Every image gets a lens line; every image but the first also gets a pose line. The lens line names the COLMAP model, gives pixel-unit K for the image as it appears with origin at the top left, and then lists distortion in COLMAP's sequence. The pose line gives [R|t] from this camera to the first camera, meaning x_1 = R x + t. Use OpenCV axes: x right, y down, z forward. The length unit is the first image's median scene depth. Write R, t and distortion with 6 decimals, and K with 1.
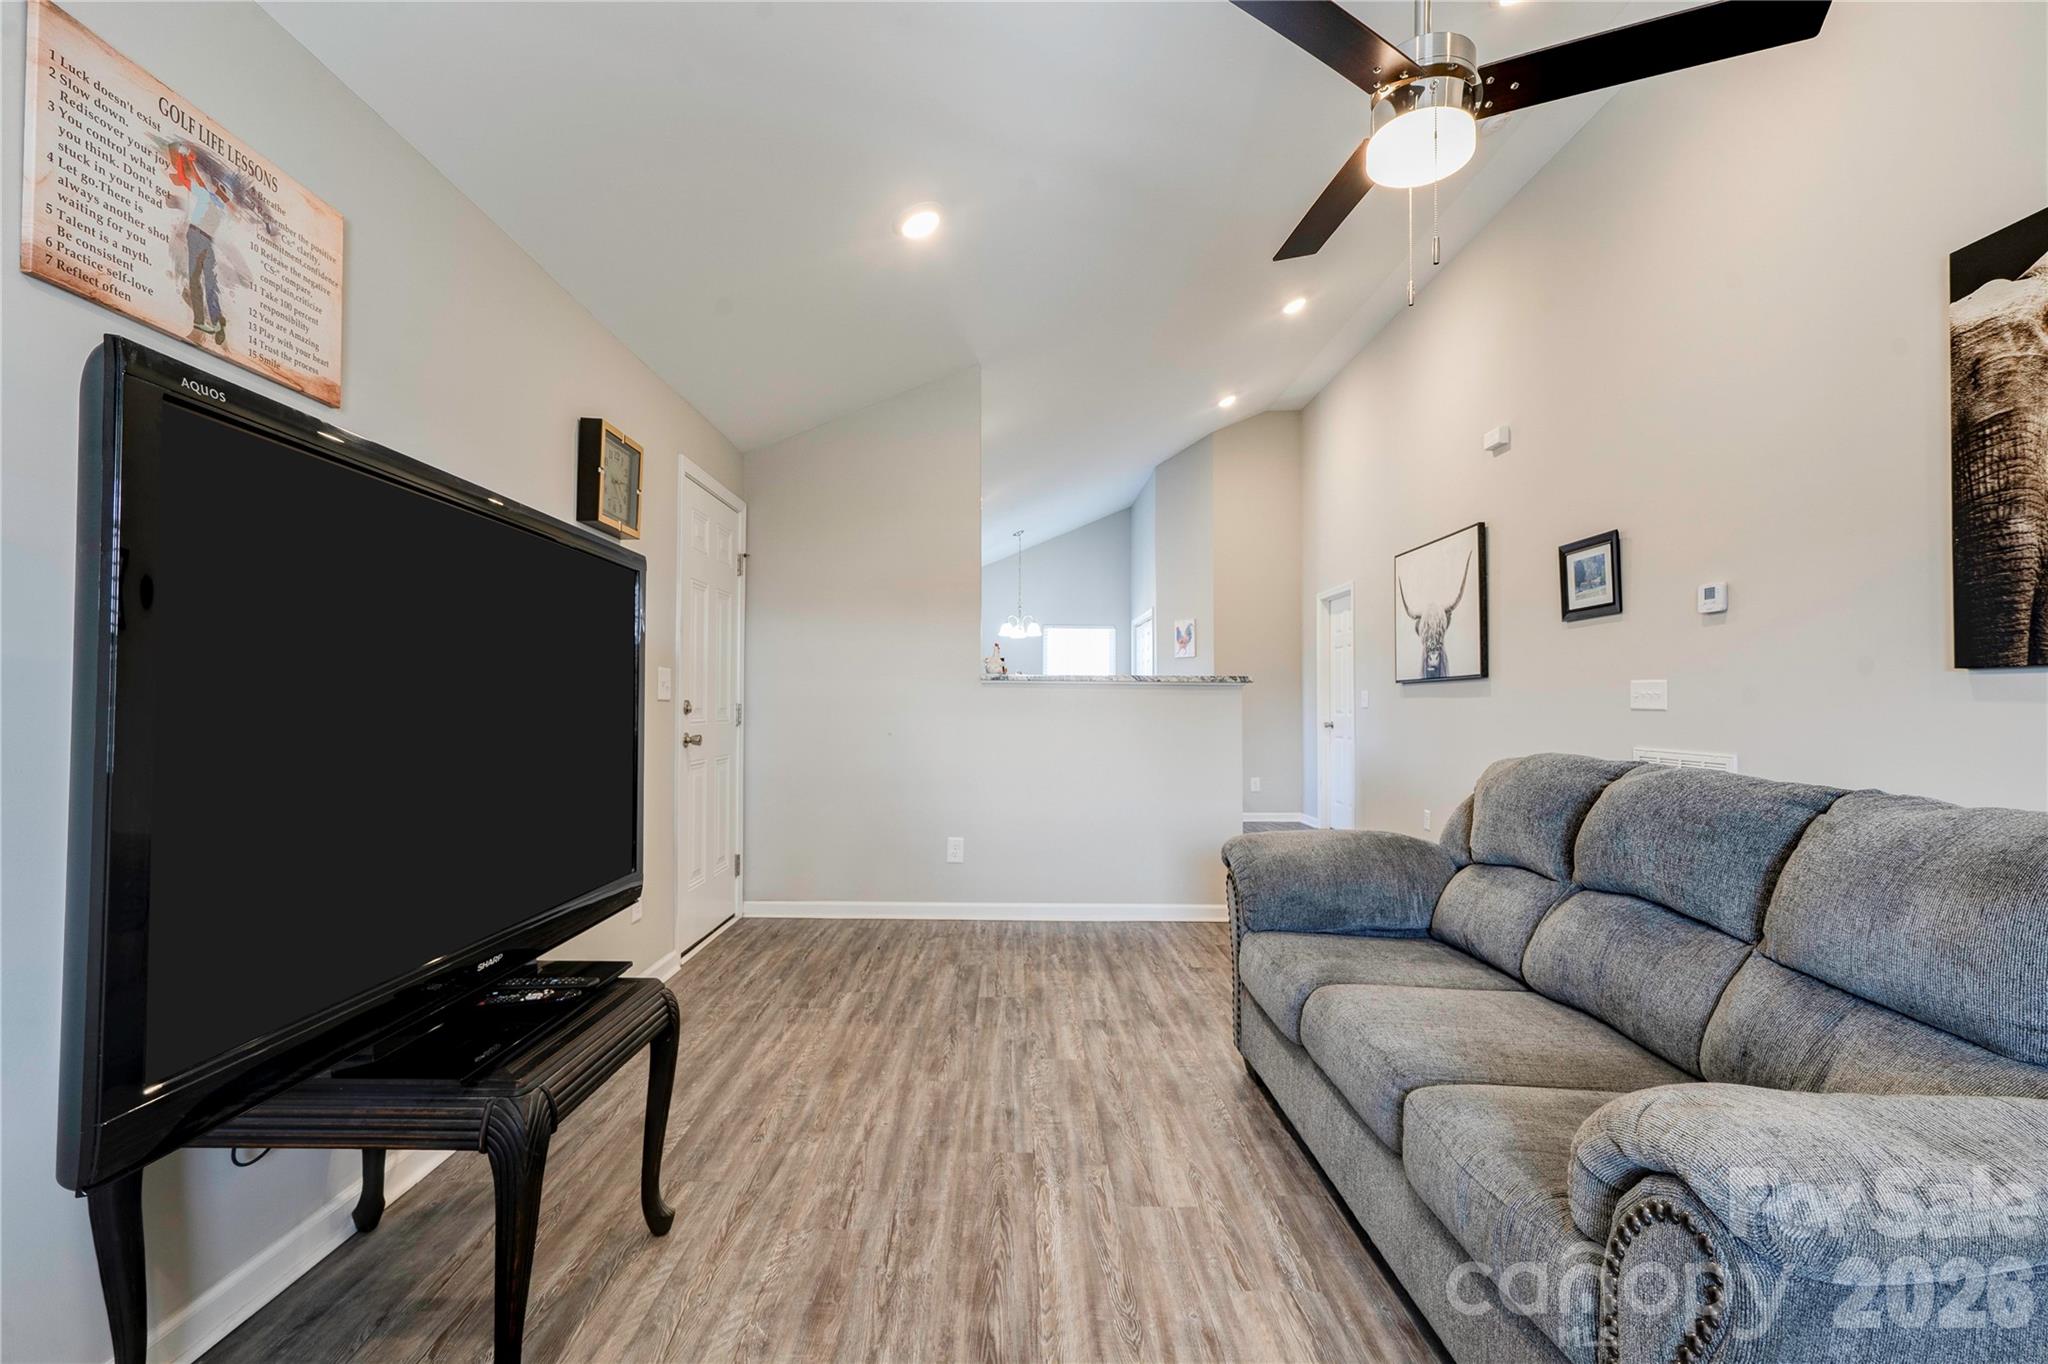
lens RADIAL K [[944.2, 0, 1010.1], [0, 944.2, 678.6], [0, 0, 1]] dist [-0.002977, 0.013538]
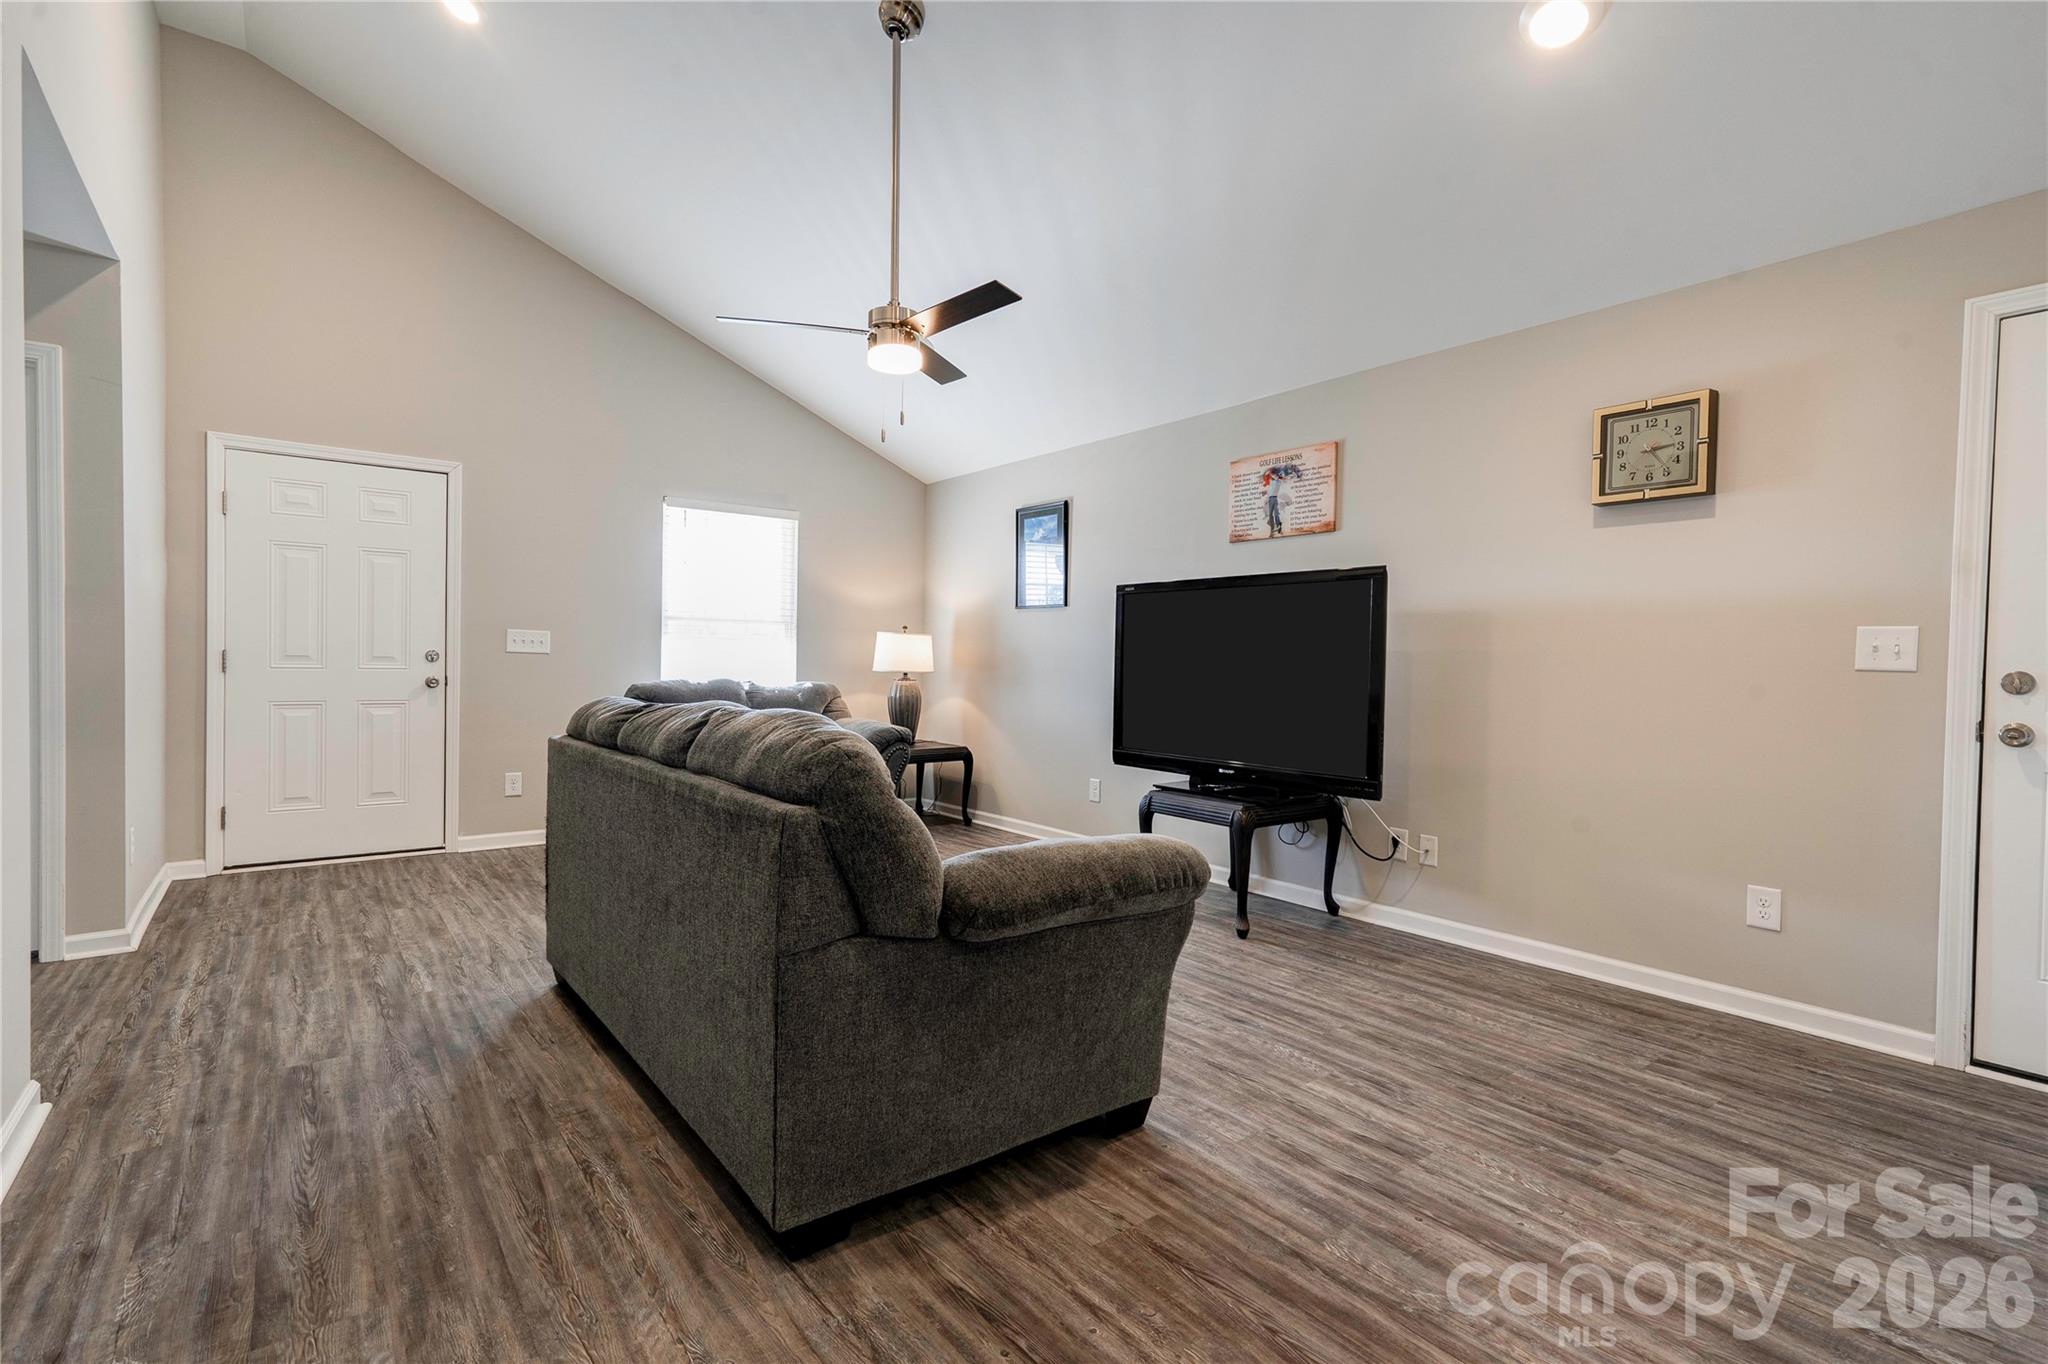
lens RADIAL K [[953.6, 0, 1014.1], [0, 953.6, 679.0], [0, 0, 1]] dist [0.021416, 0.001353]
pose [[-0.793706, -0.004659, -0.608284, 0.870641], [-0.002015, 0.999985, -0.005030, 0.048163], [0.608298, -0.002766, -0.793704, 1.653221]]
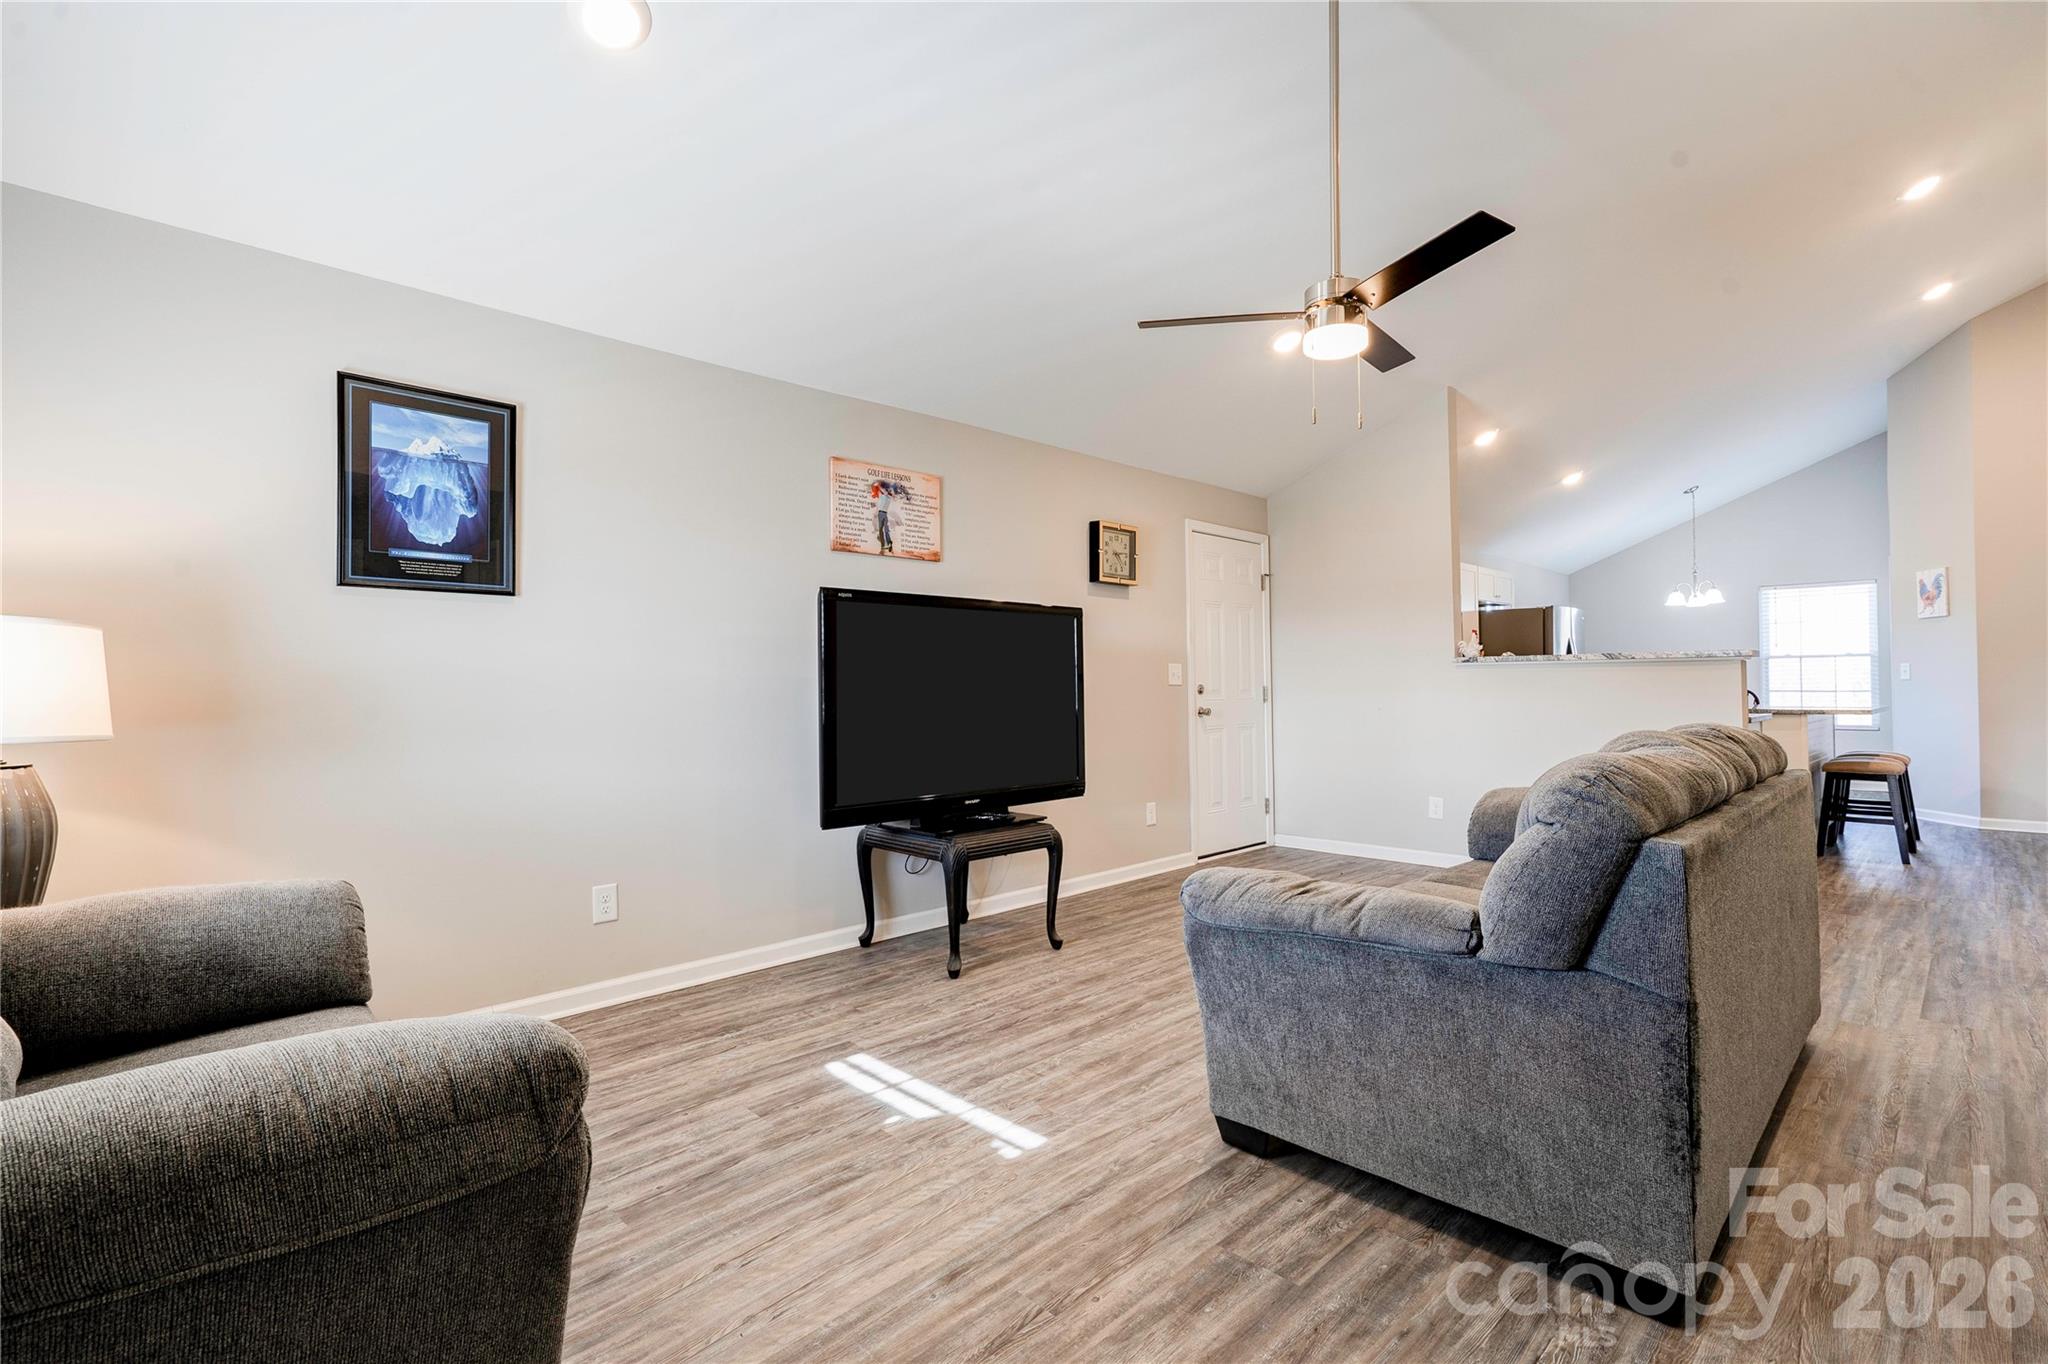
lens RADIAL K [[944.2, 0, 1010.1], [0, 944.2, 678.6], [0, 0, 1]] dist [-0.002977, 0.013538]
pose [[0.694474, -0.019295, -0.719259, 0.752625], [0.033779, 0.999412, 0.005804, -0.007568], [0.718725, -0.028327, 0.694717, -0.340081]]
